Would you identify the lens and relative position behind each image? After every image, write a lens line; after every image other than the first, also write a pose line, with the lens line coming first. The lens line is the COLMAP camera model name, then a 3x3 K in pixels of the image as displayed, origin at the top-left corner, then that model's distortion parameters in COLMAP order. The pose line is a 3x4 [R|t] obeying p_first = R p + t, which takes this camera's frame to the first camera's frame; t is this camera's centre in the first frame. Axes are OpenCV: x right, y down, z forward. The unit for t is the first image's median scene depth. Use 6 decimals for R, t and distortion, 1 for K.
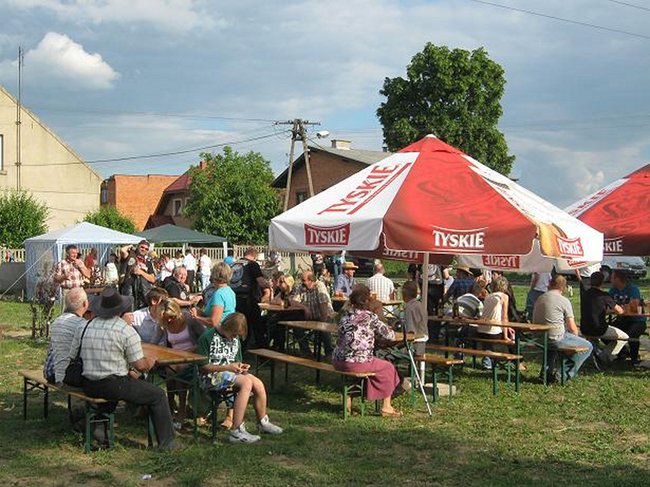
lens RADIAL K [[923.1, 0, 324.8], [0, 923.1, 243.4], [0, 0, 1]] dist [-0.033738, 0.000000]
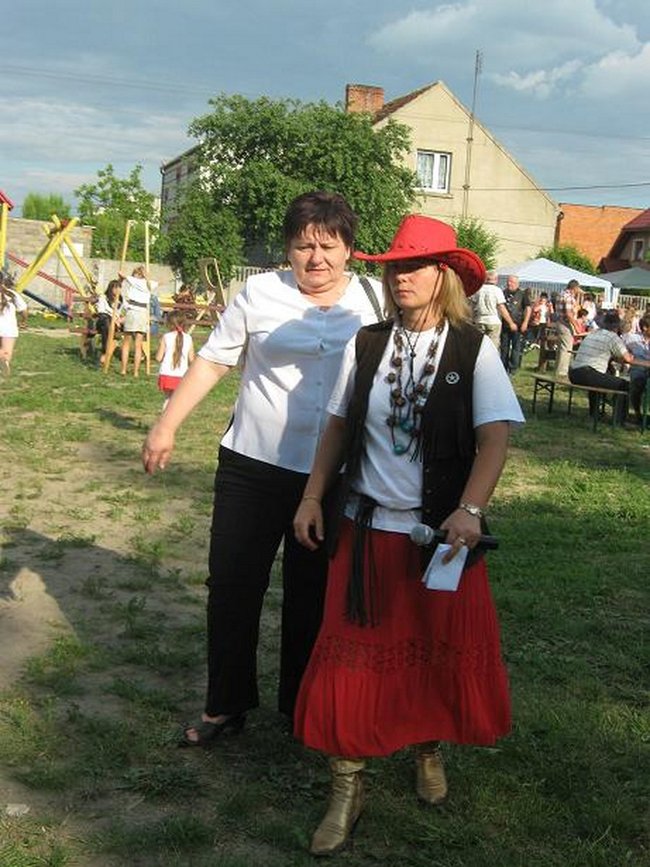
lens RADIAL K [[1231.3, 0, 325.0], [0, 1231.3, 433.0], [0, 0, 1]] dist [-0.033738, 0.000000]
pose [[0.921551, 0.115594, -0.370651, 0.004558], [-0.074403, 0.989537, 0.123616, 0.010736], [0.381063, -0.086340, 0.920509, -0.151382]]
